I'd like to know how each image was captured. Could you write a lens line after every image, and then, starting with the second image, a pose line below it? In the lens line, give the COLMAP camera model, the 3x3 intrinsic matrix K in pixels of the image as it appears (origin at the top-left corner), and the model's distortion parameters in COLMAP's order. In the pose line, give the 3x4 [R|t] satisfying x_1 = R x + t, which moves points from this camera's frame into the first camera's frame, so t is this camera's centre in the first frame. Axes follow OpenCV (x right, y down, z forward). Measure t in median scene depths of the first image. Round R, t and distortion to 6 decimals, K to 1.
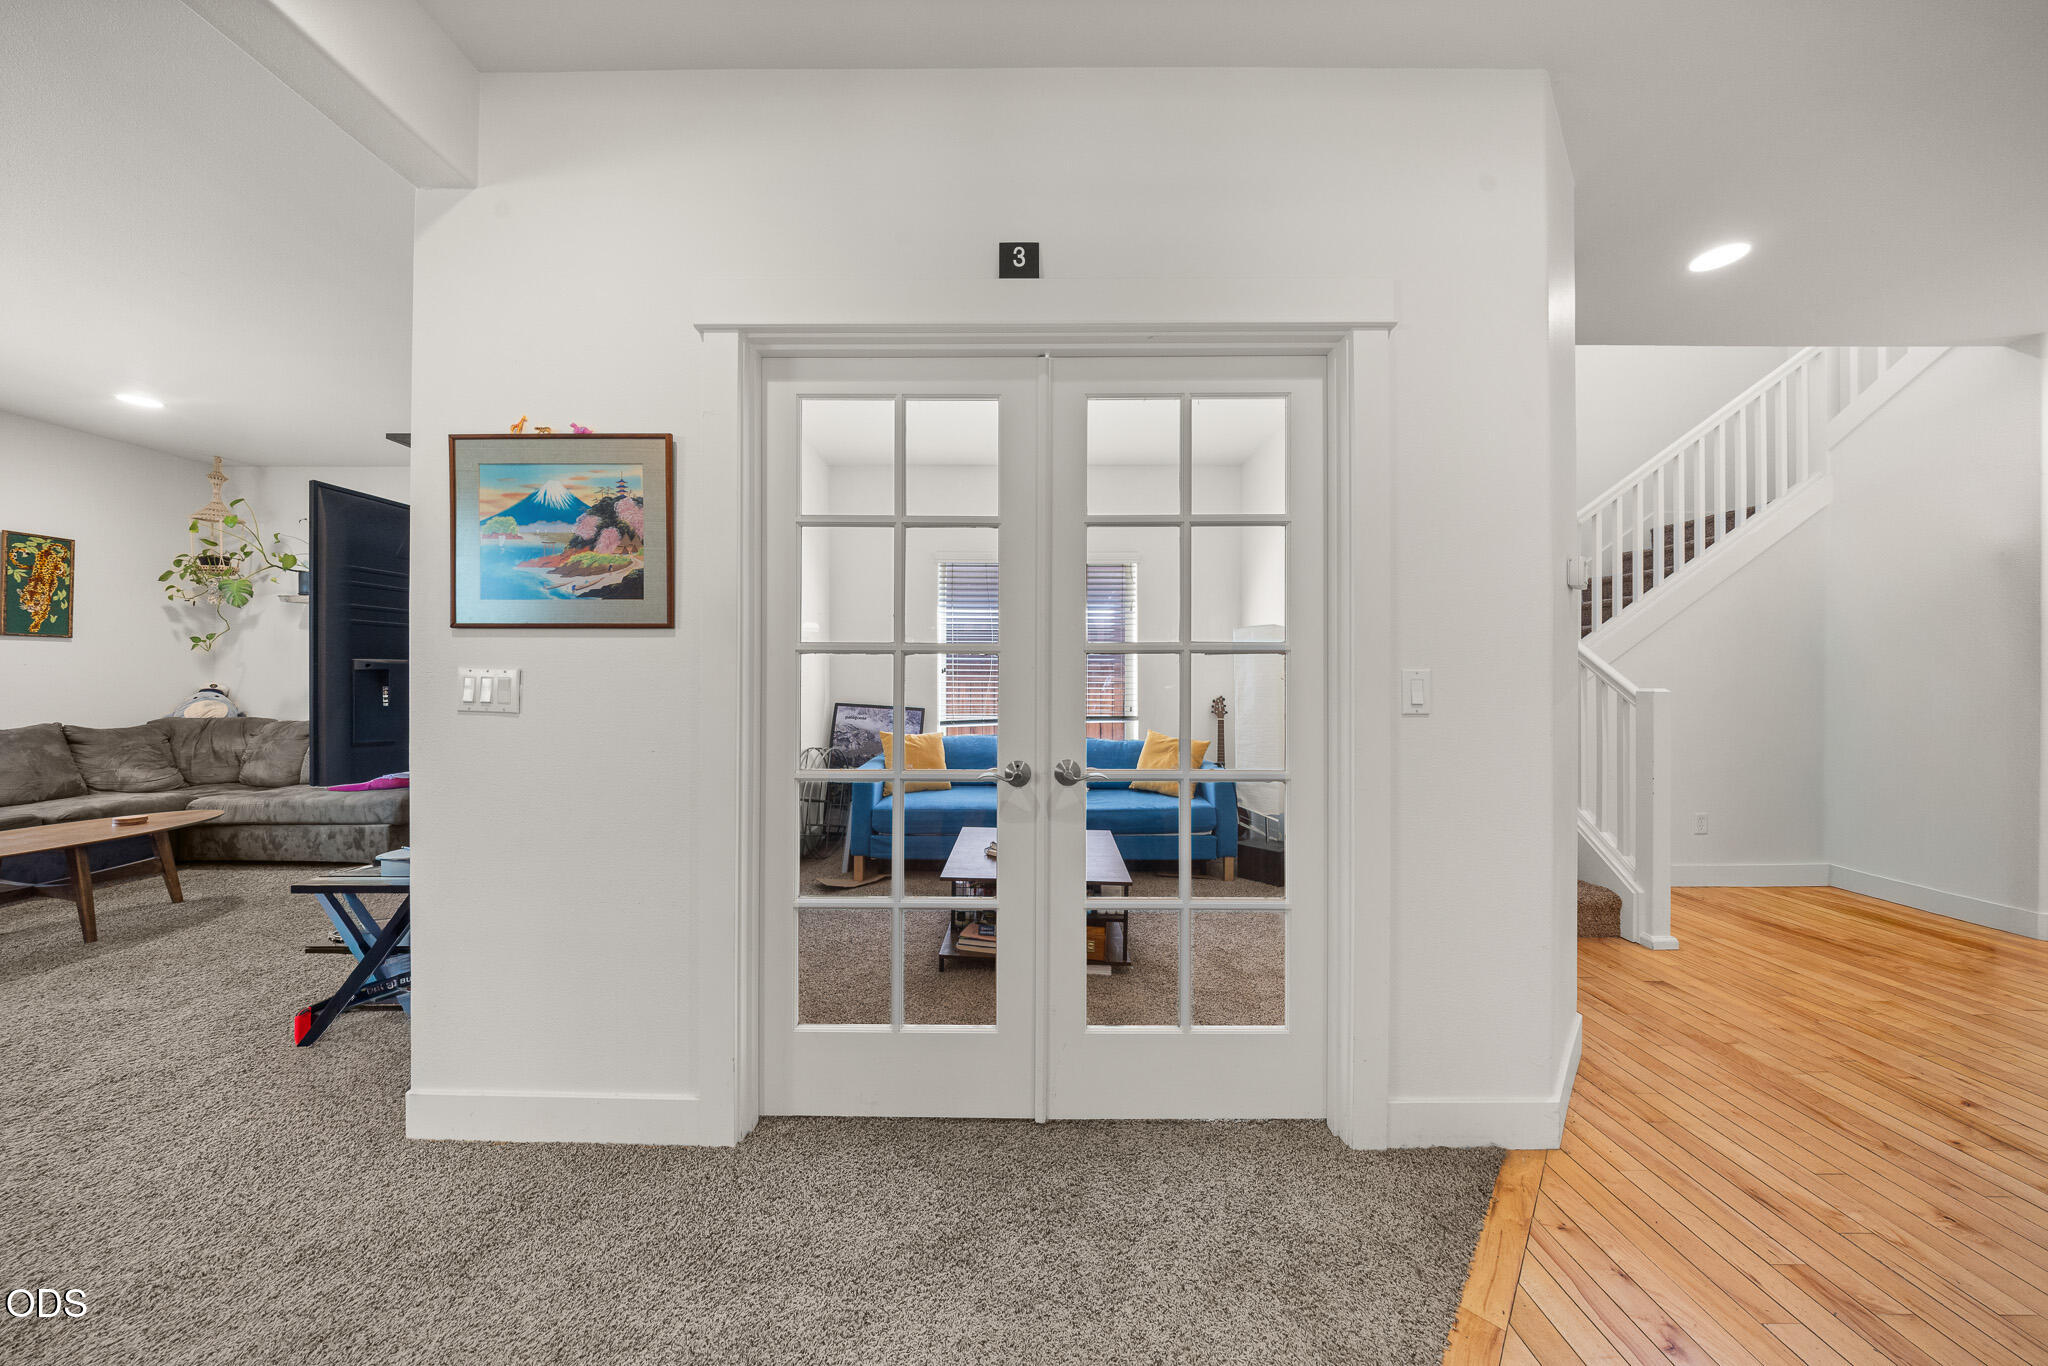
lens RADIAL K [[643.0, 0, 1002.6], [0, 643.0, 669.0], [0, 0, 1]] dist [-0.000076, 0.000017]
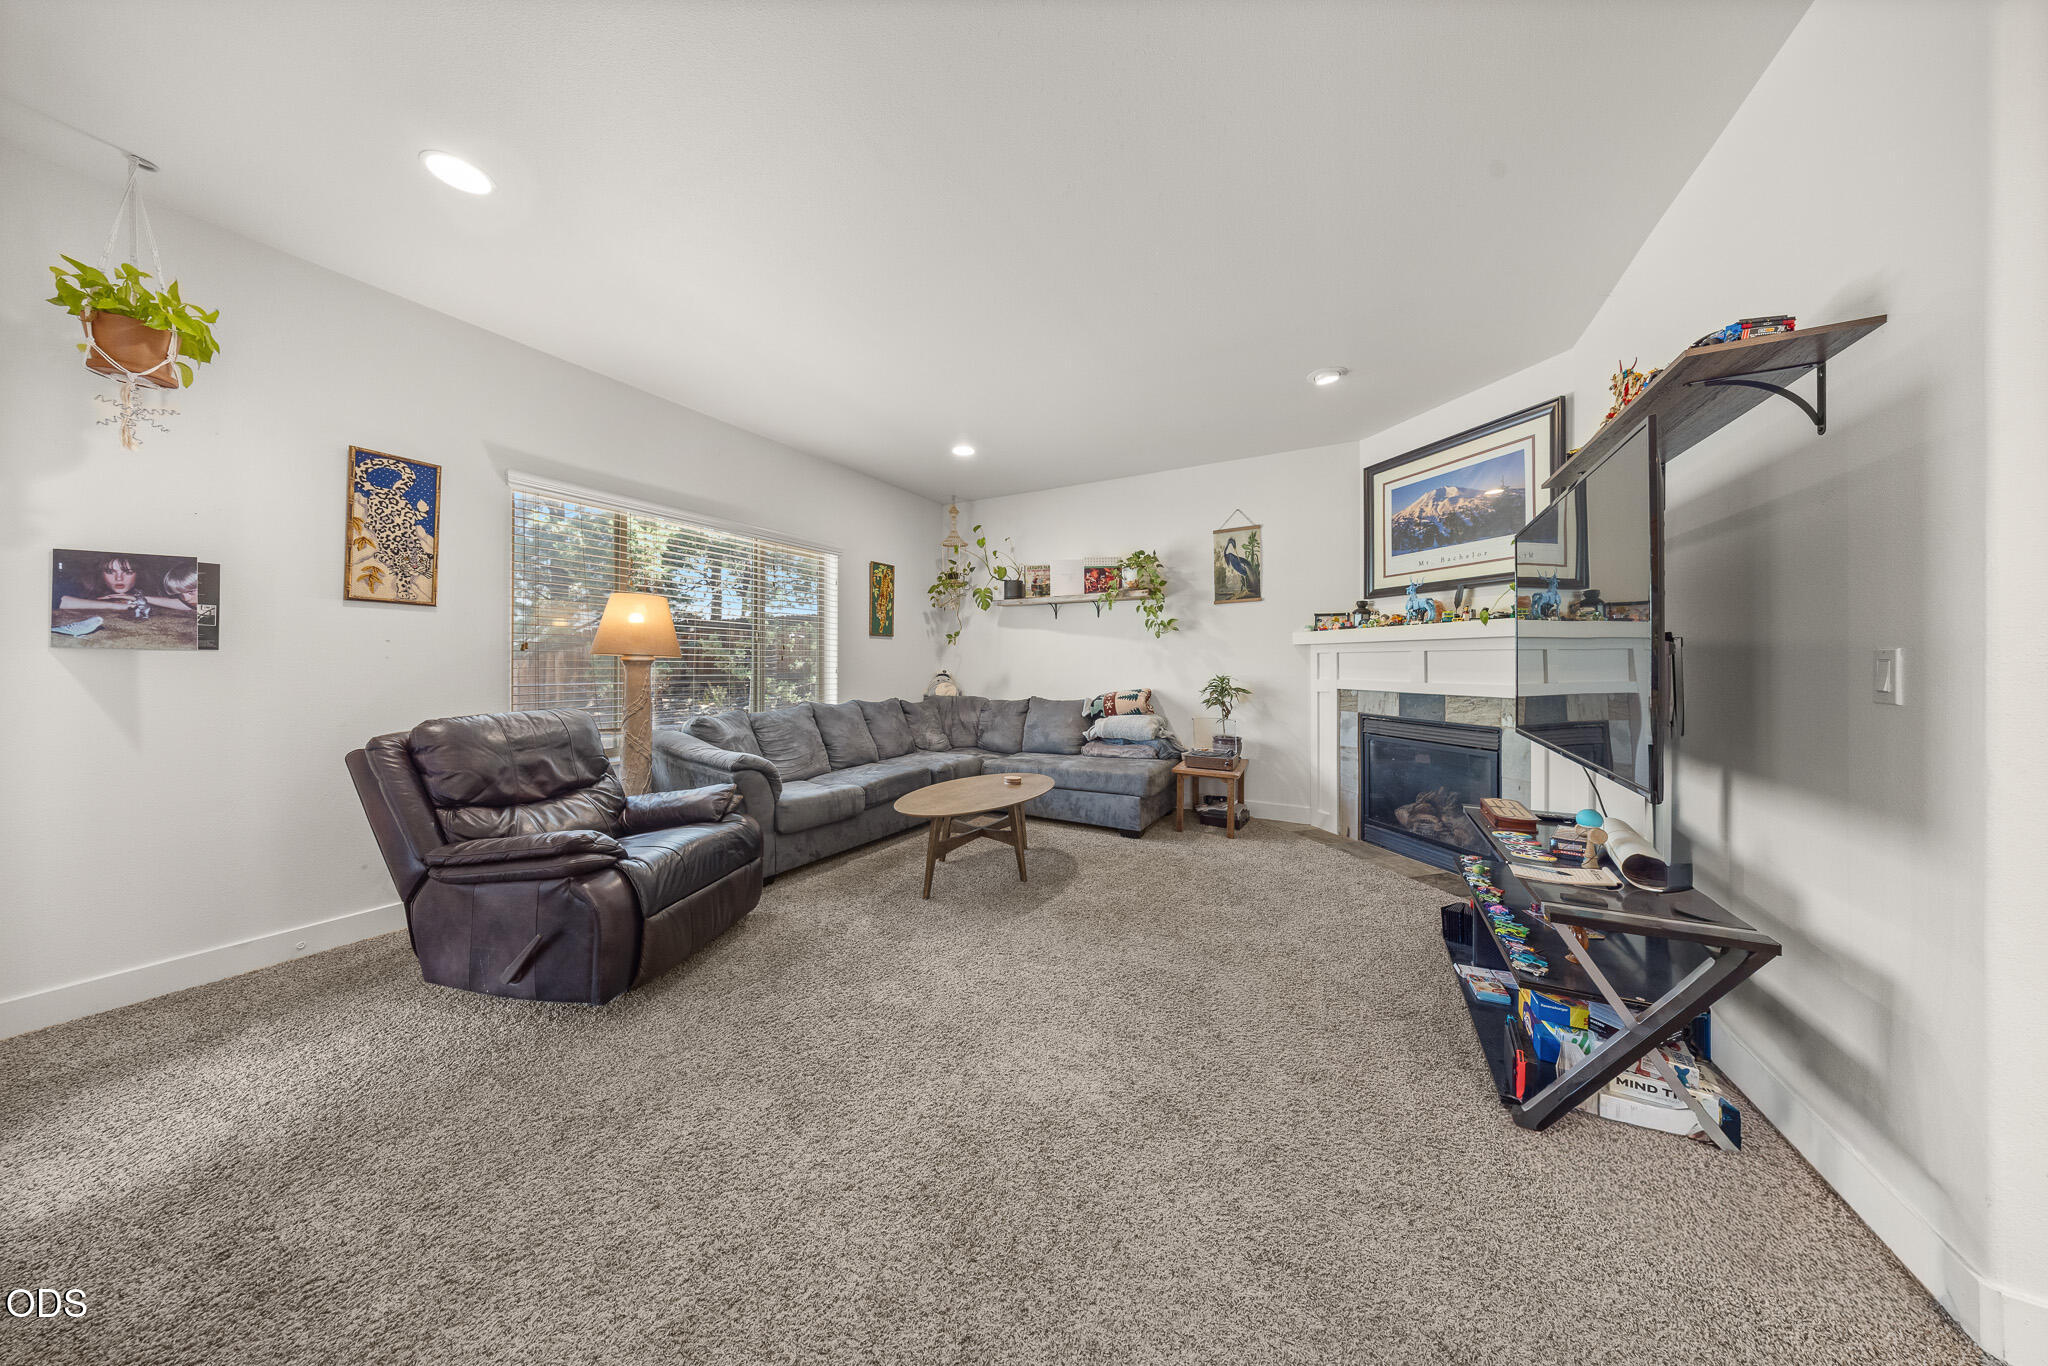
lens RADIAL K [[590.6, 0, 1023.3], [0, 590.6, 662.3], [0, 0, 1]] dist [-0.006503, -0.000027]
pose [[0.886832, -0.001496, -0.462090, -0.620806], [0.003903, 0.999983, 0.004252, 0.002940], [0.462076, -0.005575, 0.886823, -0.002040]]
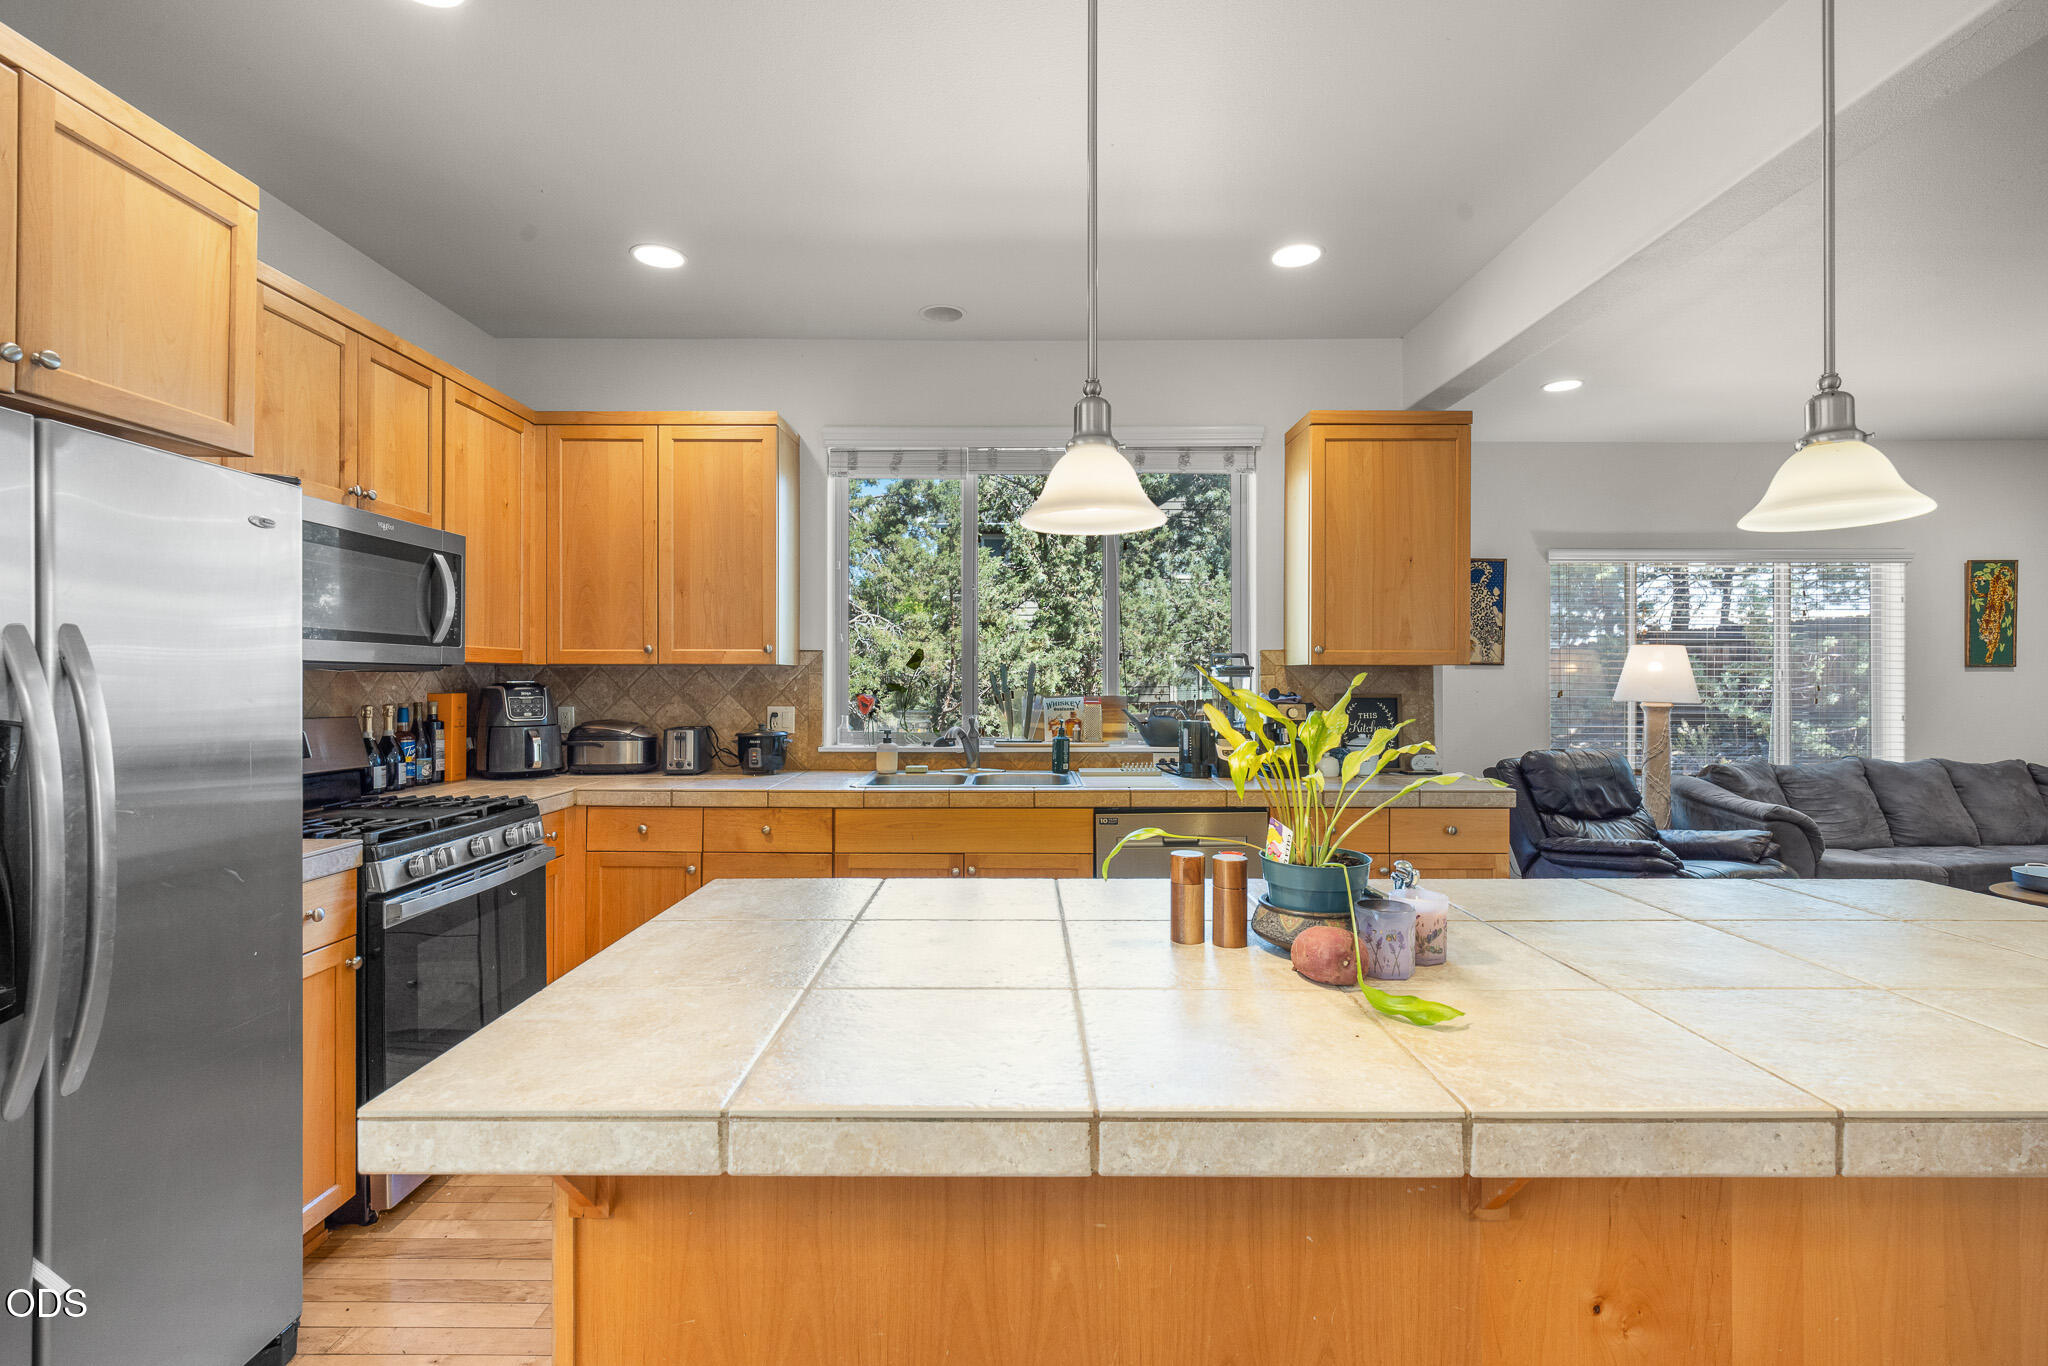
lens RADIAL K [[933.1, 0, 1023.1], [0, 933.1, 677.4], [0, 0, 1]] dist [0.001690, -0.001923]
pose [[0.020045, -0.005095, -0.999786, -0.145512], [0.008925, 0.999948, -0.004917, -0.040145], [0.999759, -0.008825, 0.020090, -0.455380]]
